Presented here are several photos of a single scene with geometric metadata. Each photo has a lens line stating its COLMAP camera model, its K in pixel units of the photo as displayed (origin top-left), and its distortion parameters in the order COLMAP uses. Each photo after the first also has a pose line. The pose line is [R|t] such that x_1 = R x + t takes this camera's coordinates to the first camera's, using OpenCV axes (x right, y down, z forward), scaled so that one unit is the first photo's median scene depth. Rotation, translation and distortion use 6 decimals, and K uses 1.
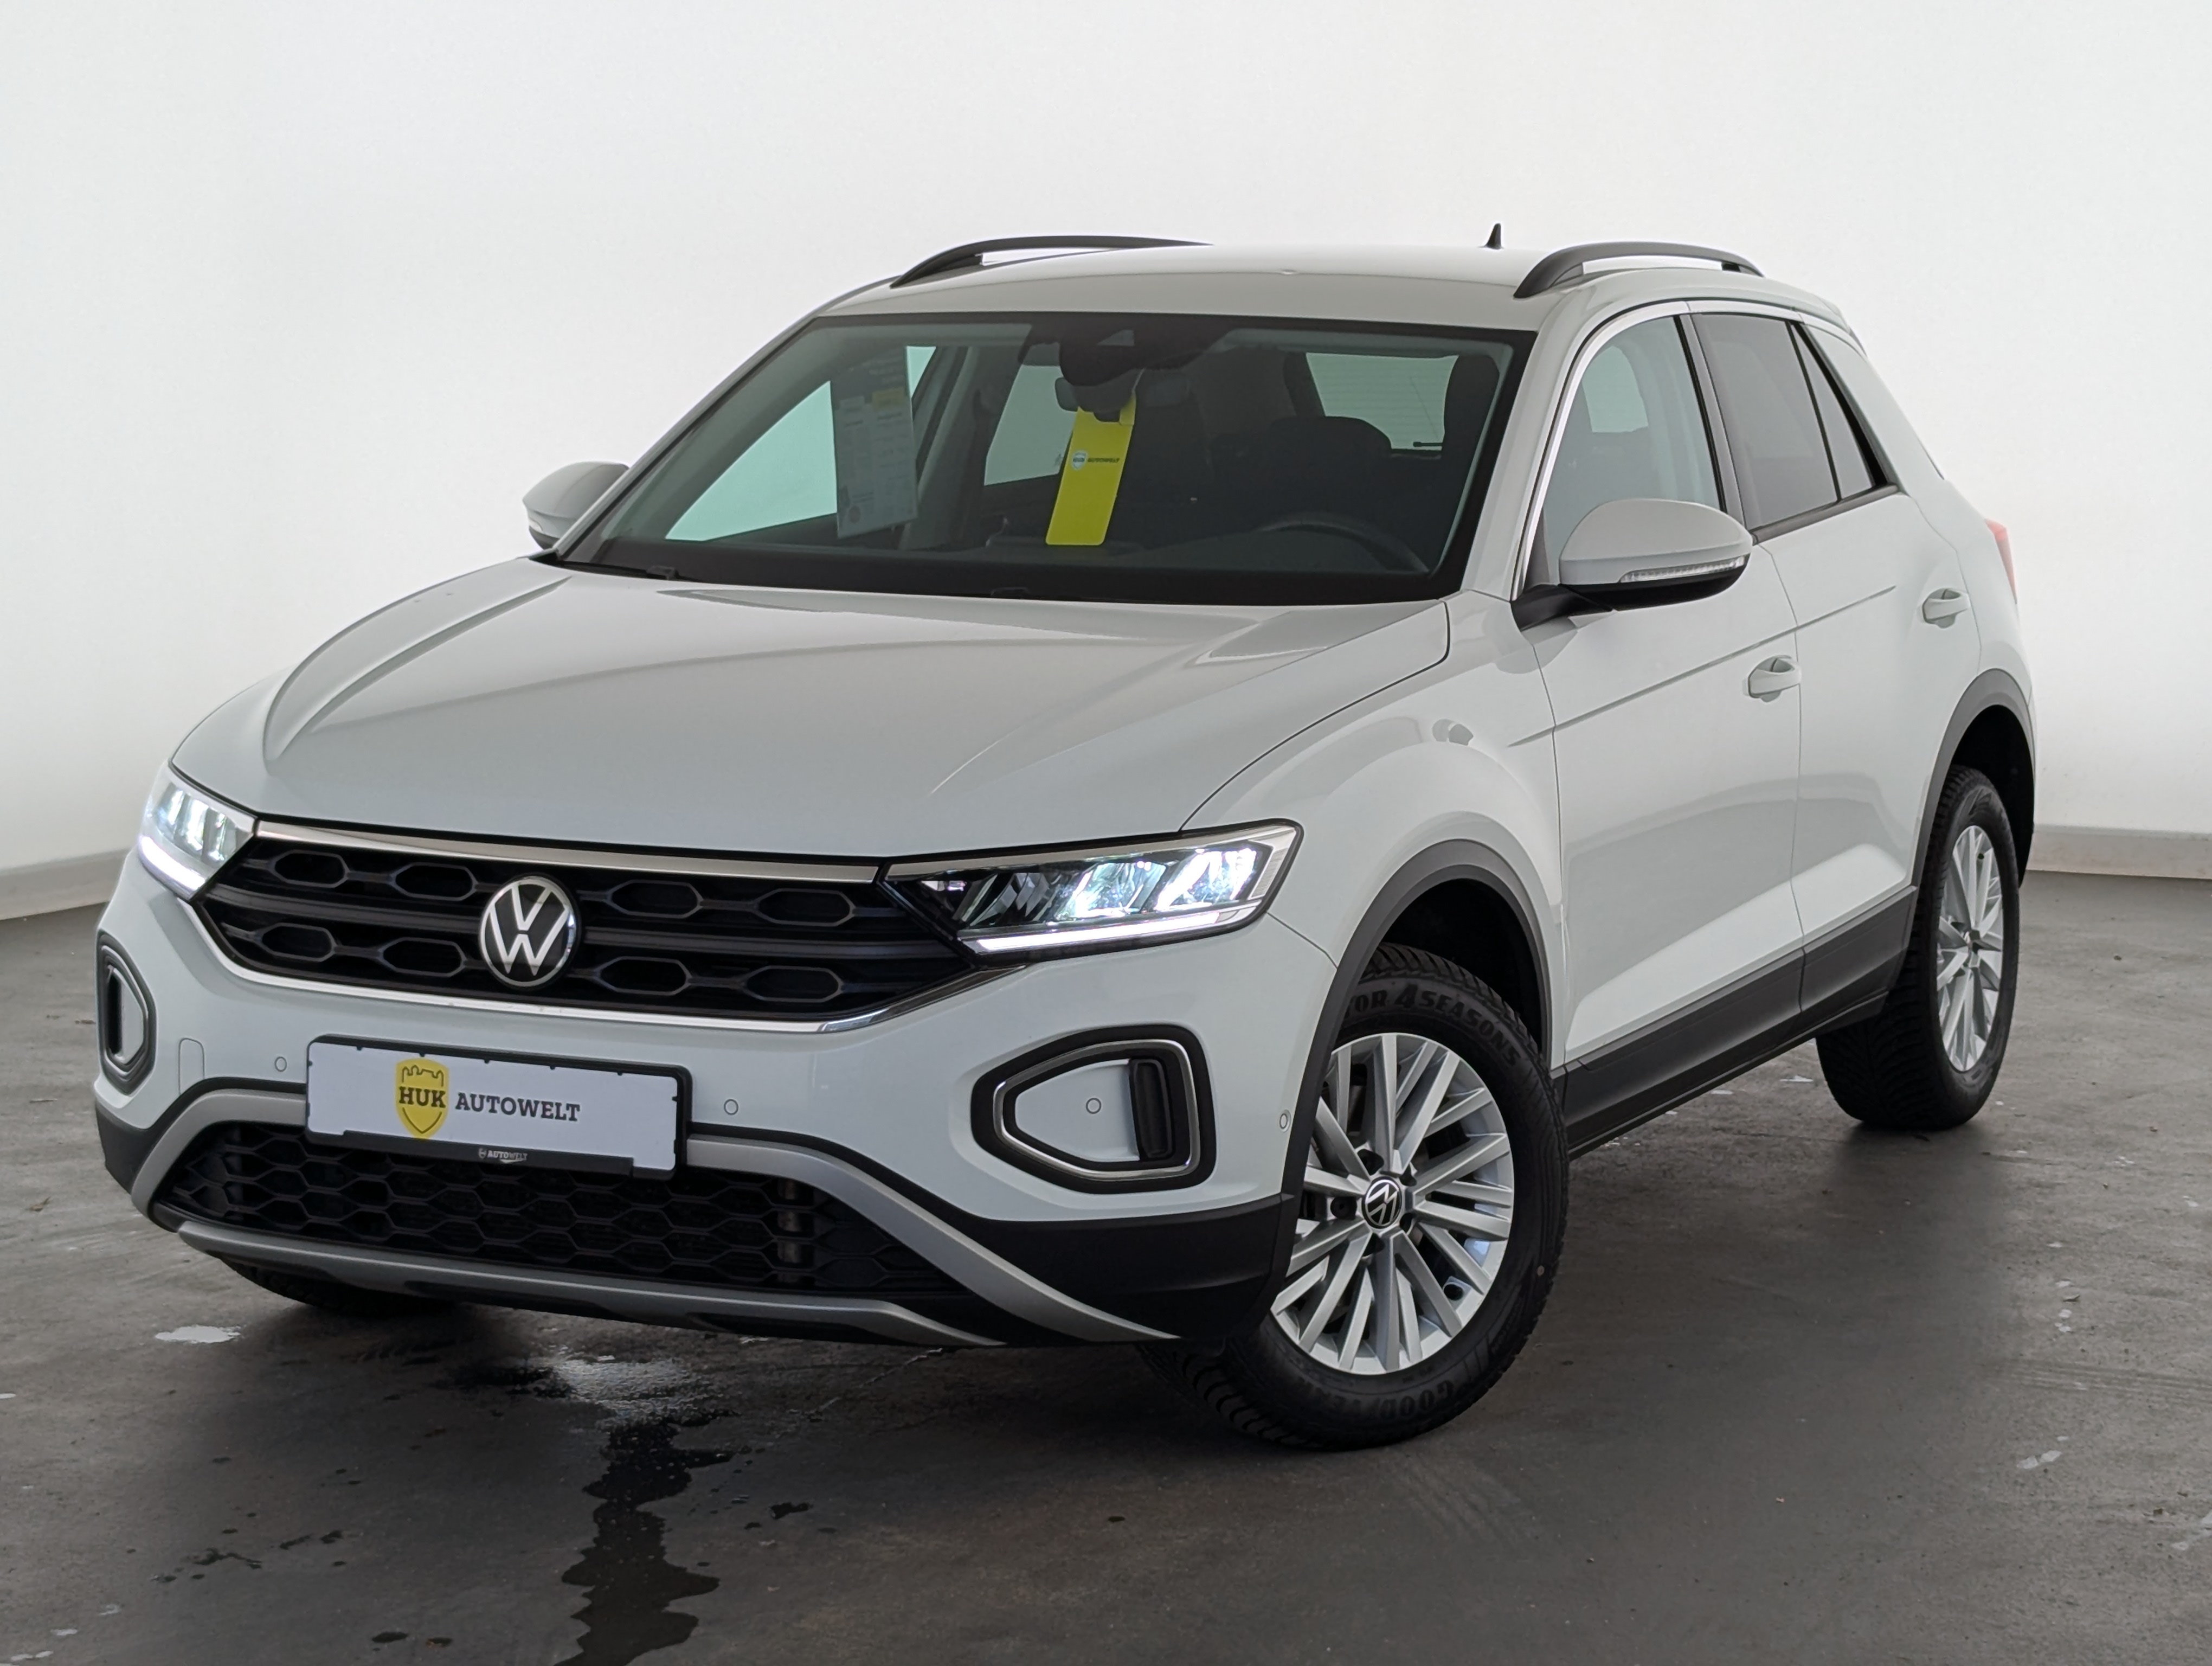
lens RADIAL K [[3515.2, 0, 1104.6], [0, 3515.2, 832.9], [0, 0, 1]] dist [-0.024789, 0.000000]
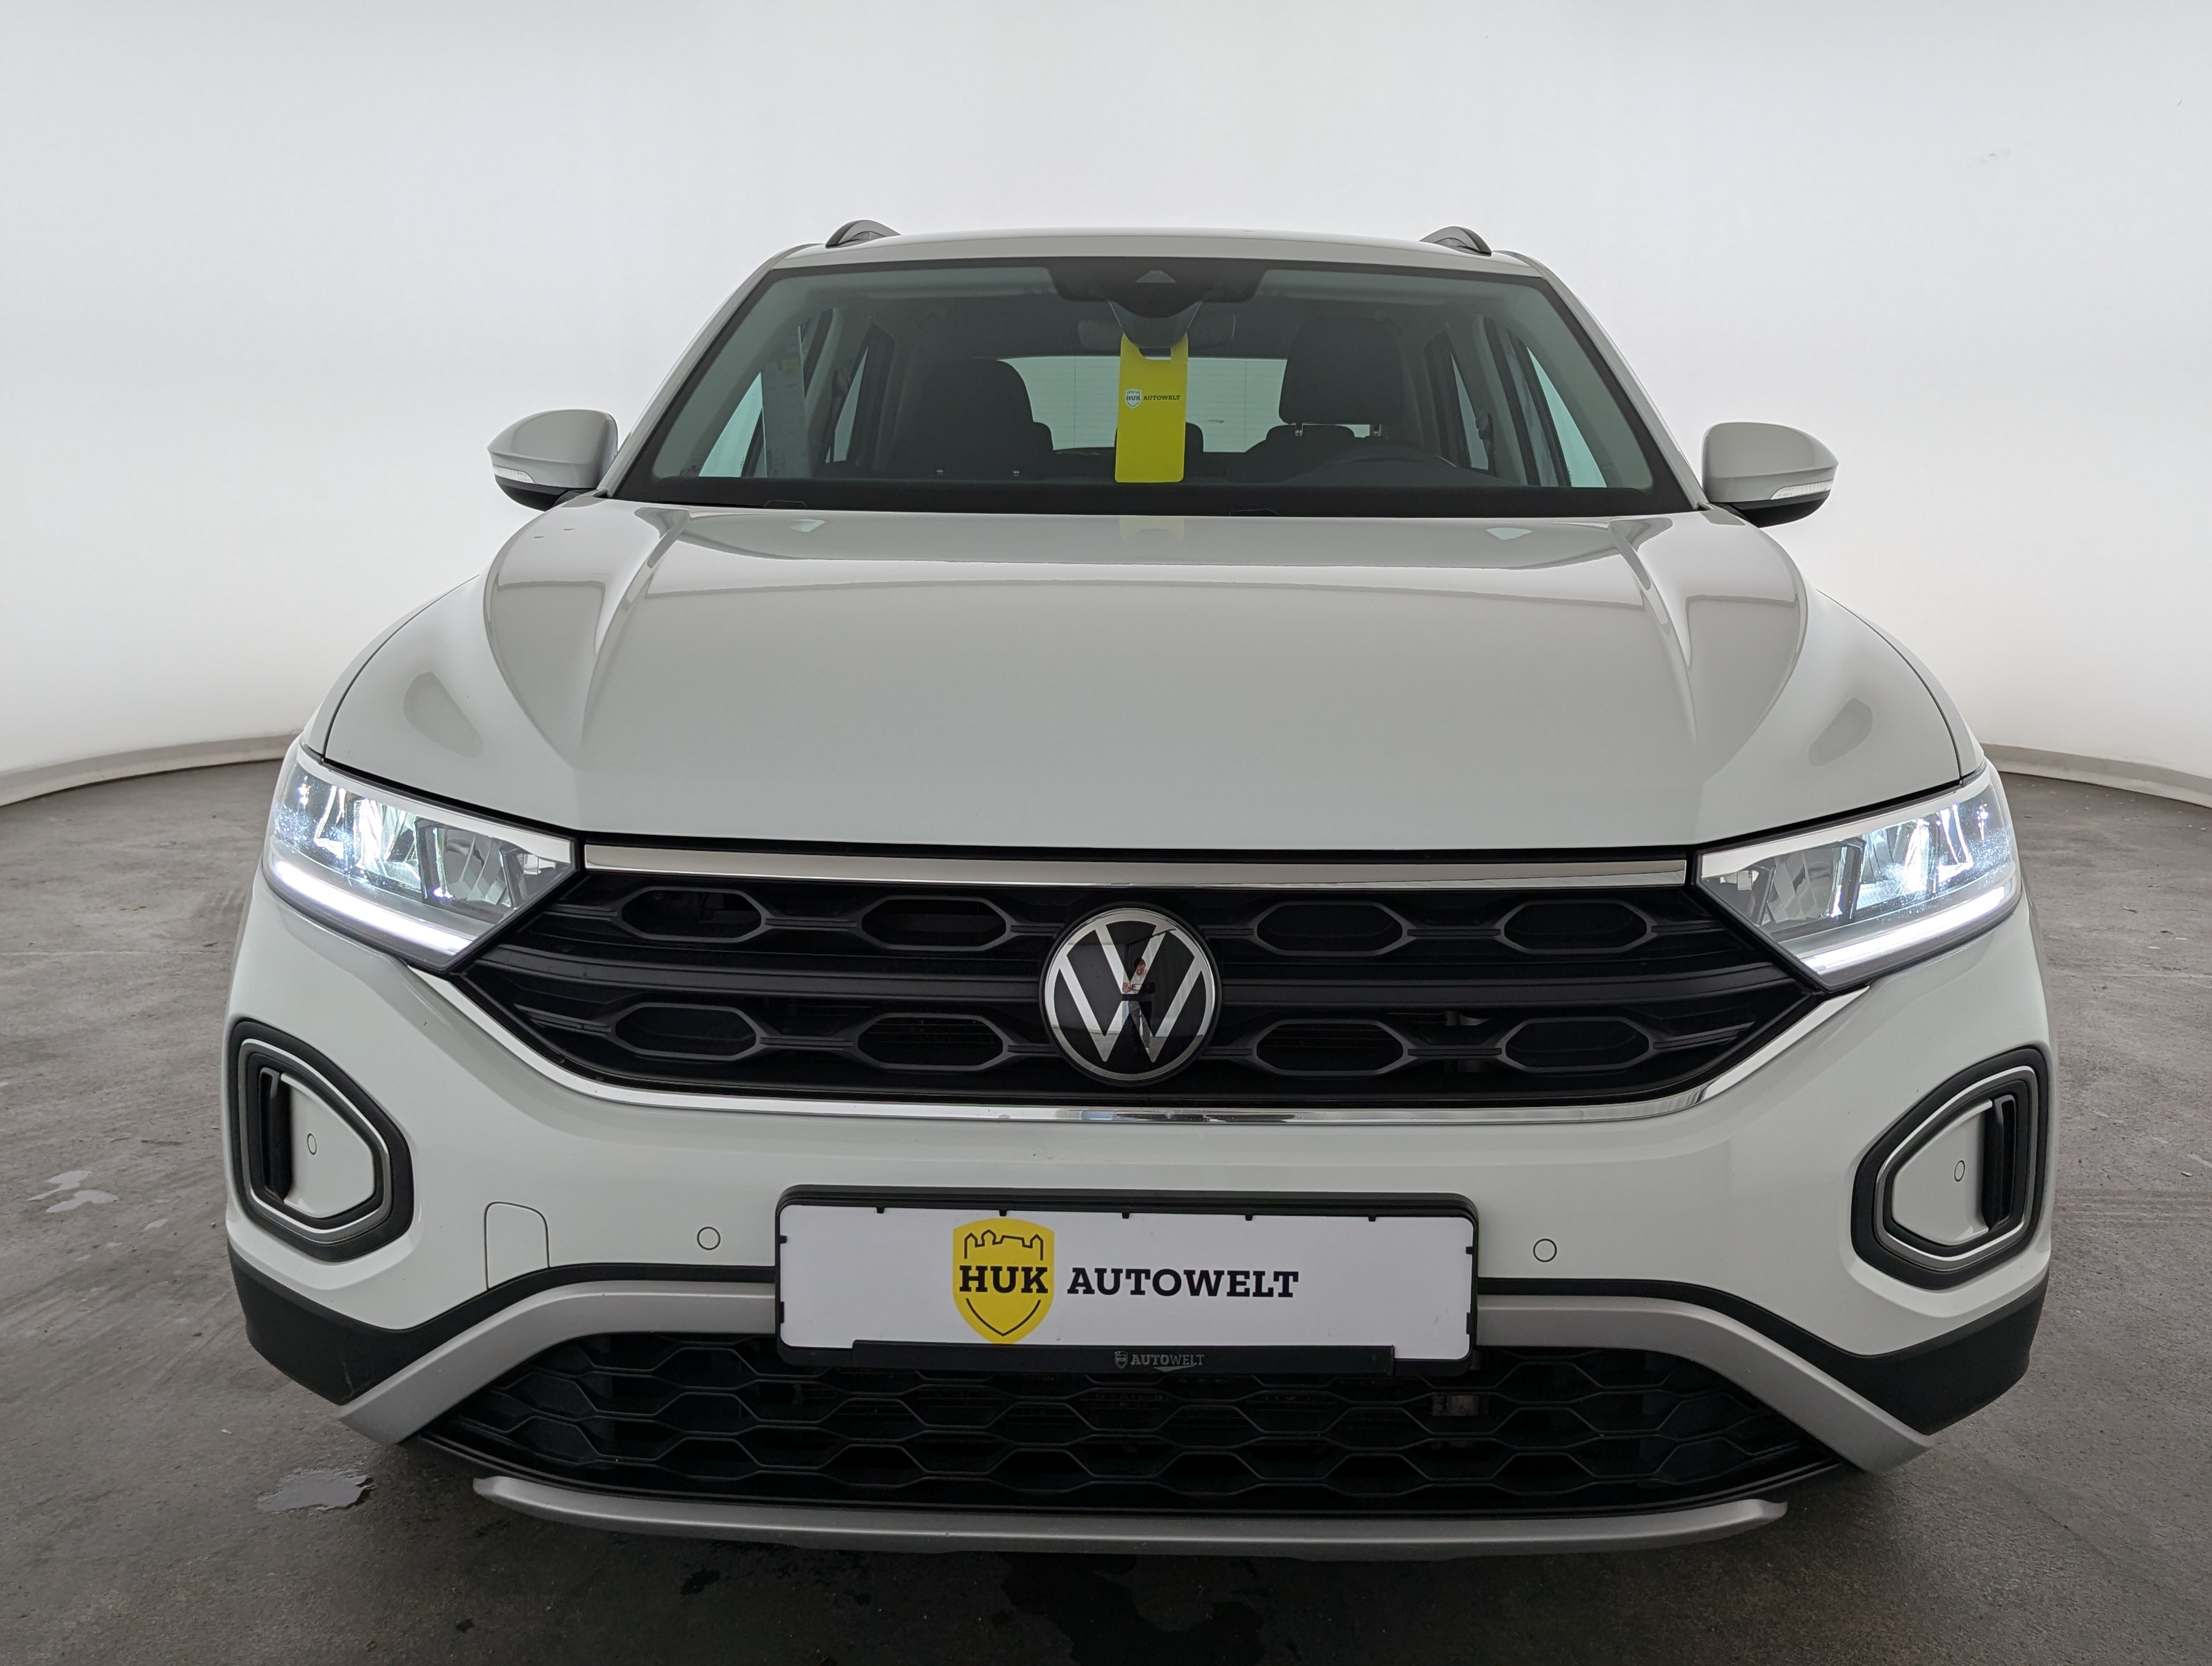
lens RADIAL K [[1994.0, 0, 1121.6], [0, 1994.0, 819.6], [0, 0, 1]] dist [0.034945, -0.029968]
pose [[0.941065, -0.066771, 0.331569, -0.285557], [0.053578, 0.997371, 0.048782, -0.021792], [-0.333954, -0.028143, 0.942169, 0.660443]]
